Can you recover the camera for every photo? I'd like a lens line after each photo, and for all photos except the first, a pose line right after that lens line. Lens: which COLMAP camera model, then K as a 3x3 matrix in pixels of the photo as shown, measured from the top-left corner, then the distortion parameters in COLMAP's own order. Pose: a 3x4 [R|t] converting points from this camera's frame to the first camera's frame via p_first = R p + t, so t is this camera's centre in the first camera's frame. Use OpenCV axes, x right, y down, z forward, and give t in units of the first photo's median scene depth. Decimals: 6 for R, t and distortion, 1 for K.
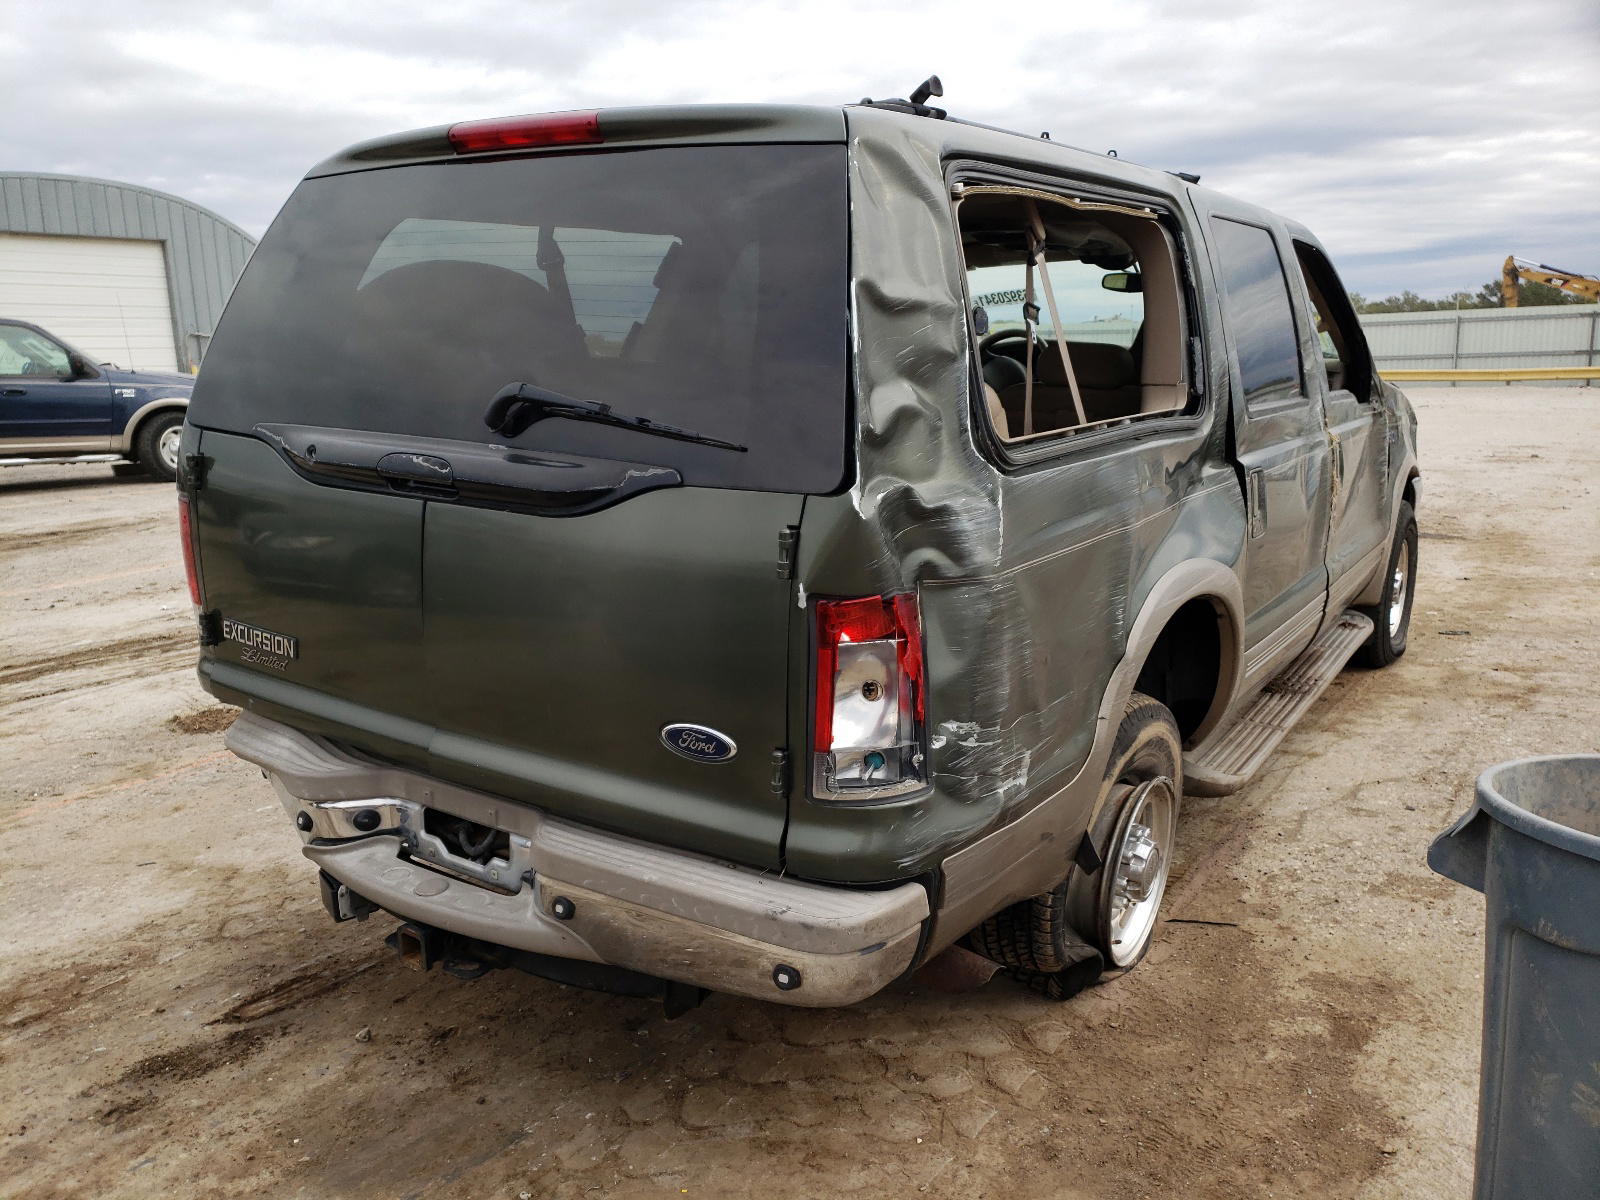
lens RADIAL K [[1279.0, 0, 780.3], [0, 1279.0, 599.8], [0, 0, 1]] dist [0.021239, 0.011579]
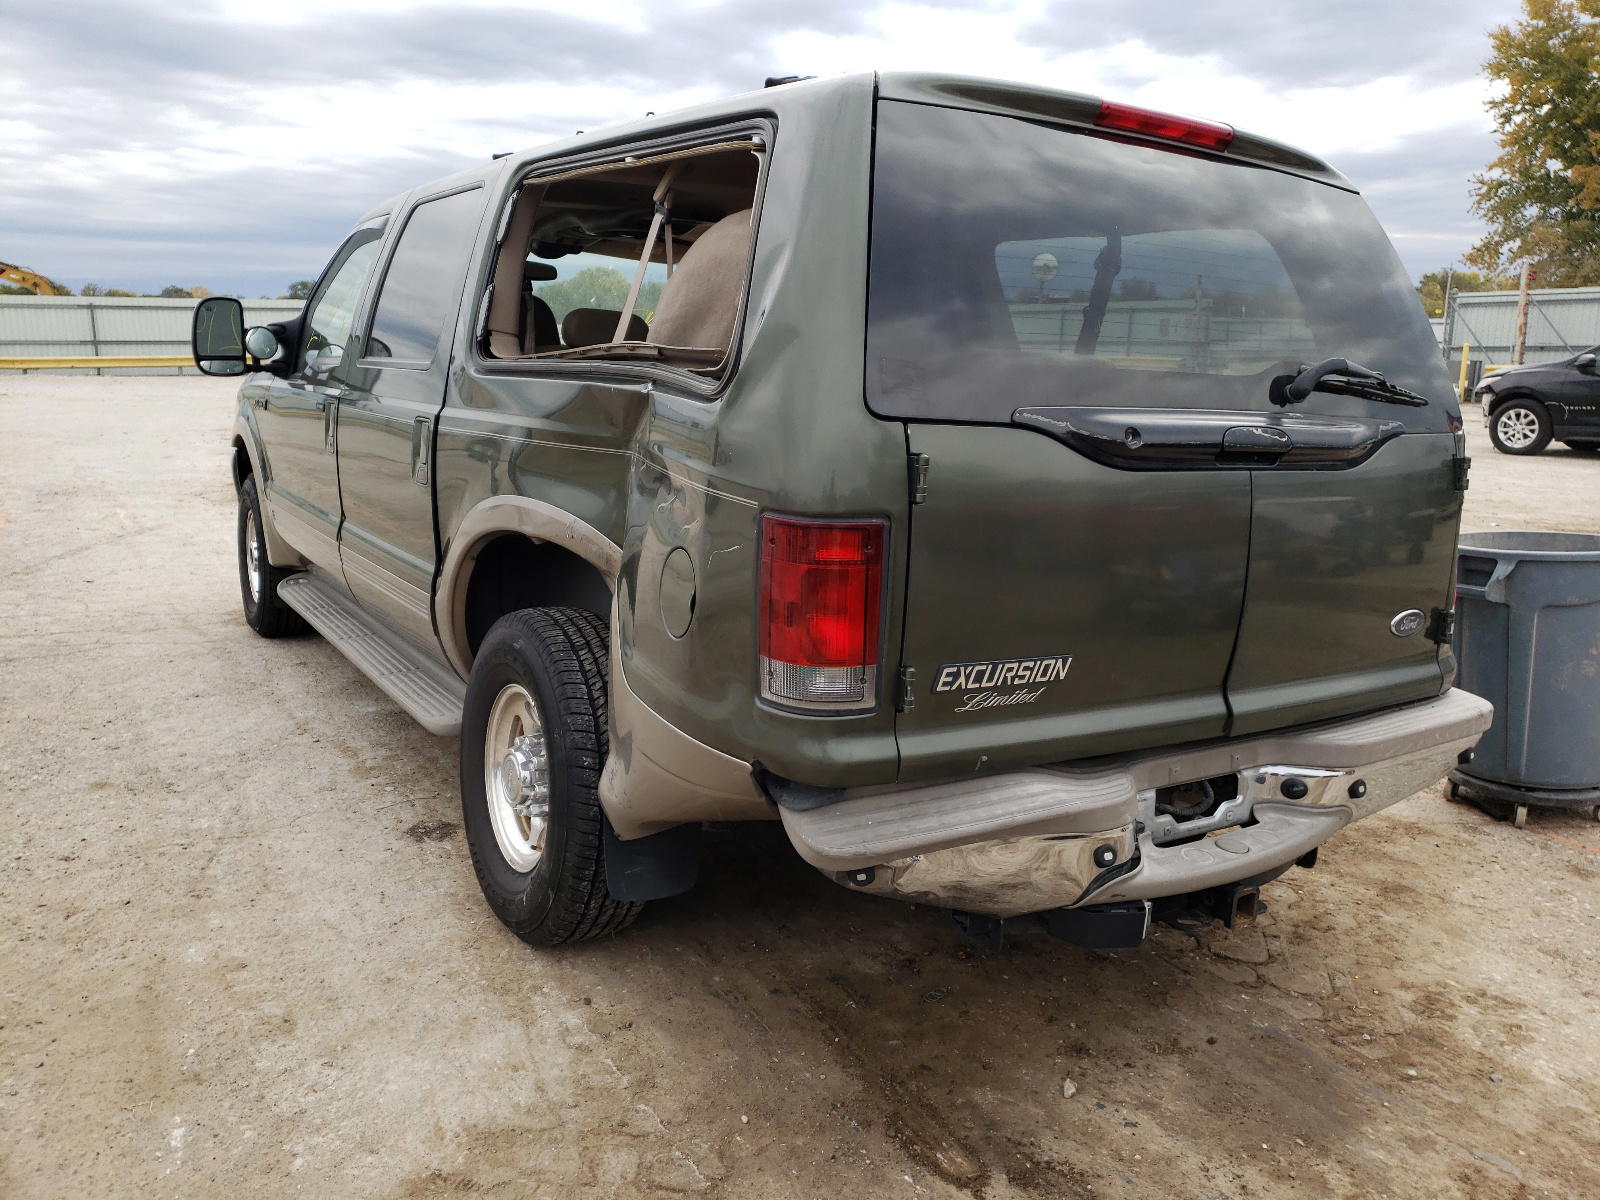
lens RADIAL K [[1291.8, 0, 798.3], [0, 1291.8, 567.8], [0, 0, 1]] dist [0.006935, 0.002916]
pose [[0.364324, -0.139135, 0.920820, -1.180445], [0.154952, 0.984050, 0.087382, -0.125840], [-0.918291, 0.110847, 0.380072, 0.799733]]
